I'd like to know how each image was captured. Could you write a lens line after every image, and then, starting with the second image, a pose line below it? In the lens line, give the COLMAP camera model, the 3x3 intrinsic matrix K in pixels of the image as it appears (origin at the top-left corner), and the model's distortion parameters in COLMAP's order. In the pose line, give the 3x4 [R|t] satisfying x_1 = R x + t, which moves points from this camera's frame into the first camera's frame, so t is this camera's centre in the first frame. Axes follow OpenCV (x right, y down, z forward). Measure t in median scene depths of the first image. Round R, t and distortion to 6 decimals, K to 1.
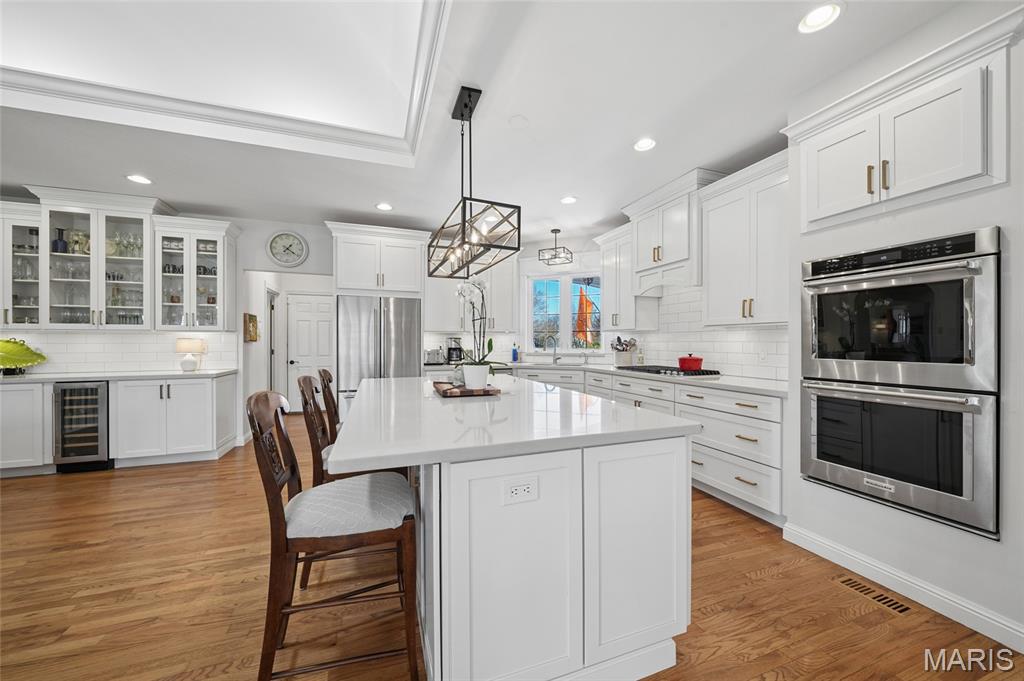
lens RADIAL K [[368.9, 0, 511.1], [0, 368.9, 342.7], [0, 0, 1]] dist [-0.000951, -0.001912]
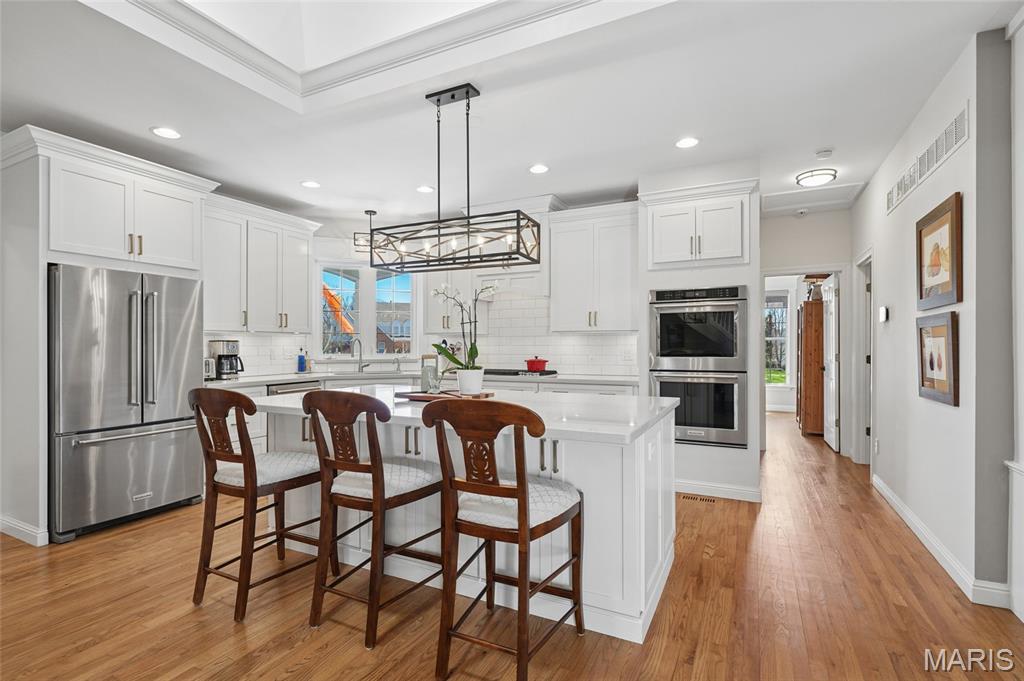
lens RADIAL K [[474.3, 0, 508.7], [0, 474.3, 344.1], [0, 0, 1]] dist [0.000561, 0.000666]
pose [[0.736200, 0.000364, 0.676764, -0.513686], [0.003372, 0.999985, -0.004206, -0.000622], [-0.676755, 0.005378, 0.736188, 0.003952]]
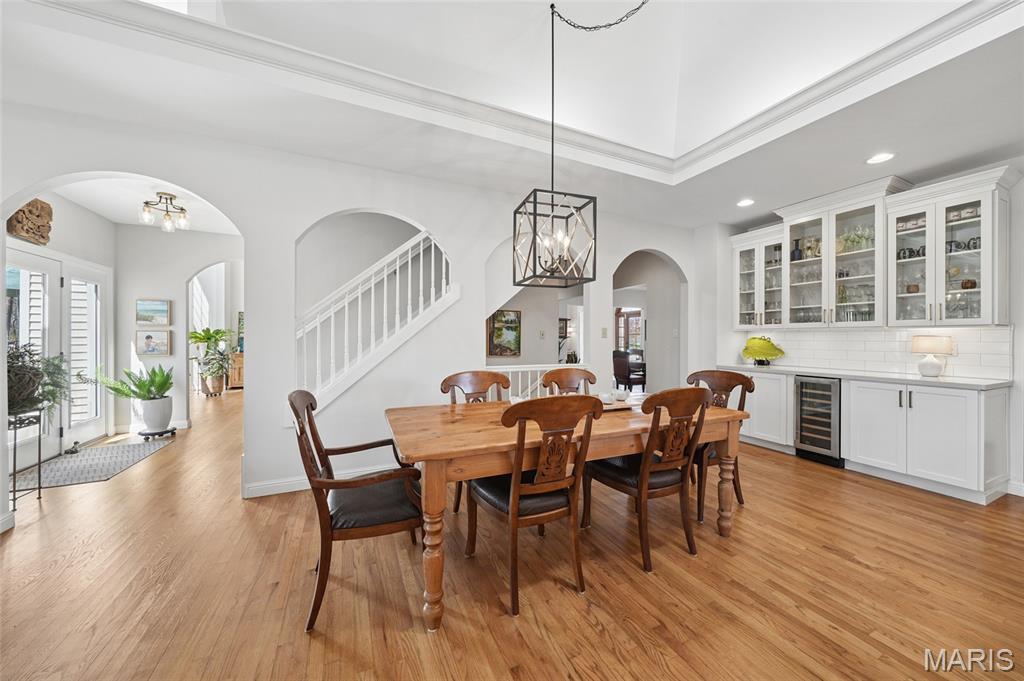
lens RADIAL K [[362.1, 0, 515.3], [0, 362.1, 336.8], [0, 0, 1]] dist [-0.004885, 0.000161]
pose [[0.091207, -0.000196, -0.995832, -0.200870], [-0.004978, 0.999987, -0.000652, -0.005000], [0.995820, 0.005017, 0.091204, 0.034176]]
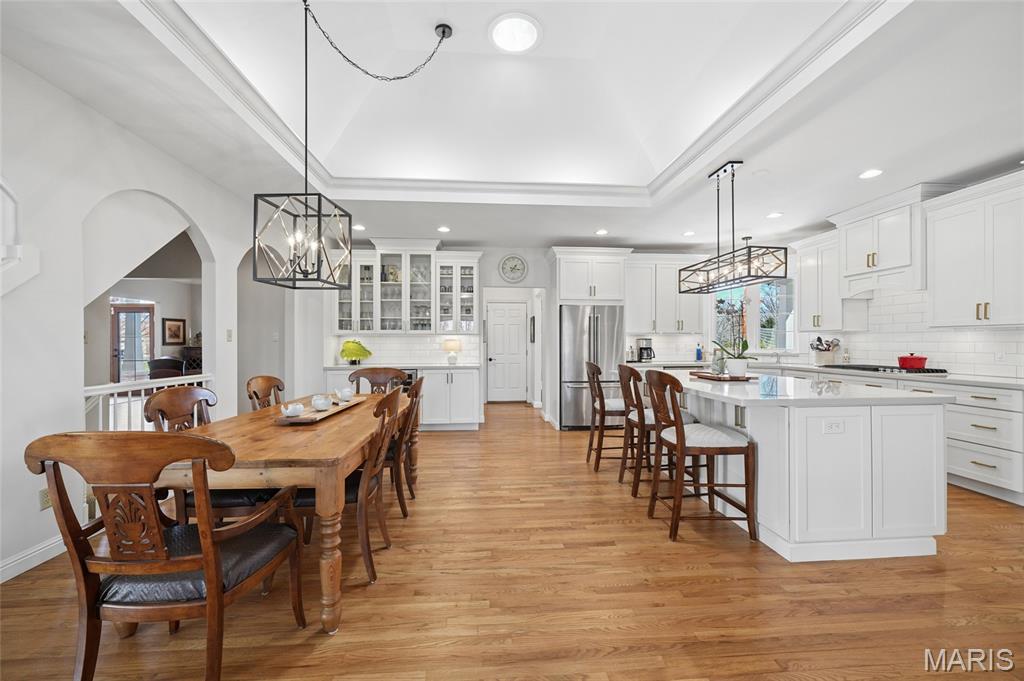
lens RADIAL K [[398.7, 0, 517.4], [0, 398.7, 341.0], [0, 0, 1]] dist [-0.003143, 0.000101]
pose [[0.963857, -0.001853, -0.266415, -0.290923], [0.000444, 0.999986, -0.005349, 0.000407], [0.266421, 0.005037, 0.963844, -0.389655]]
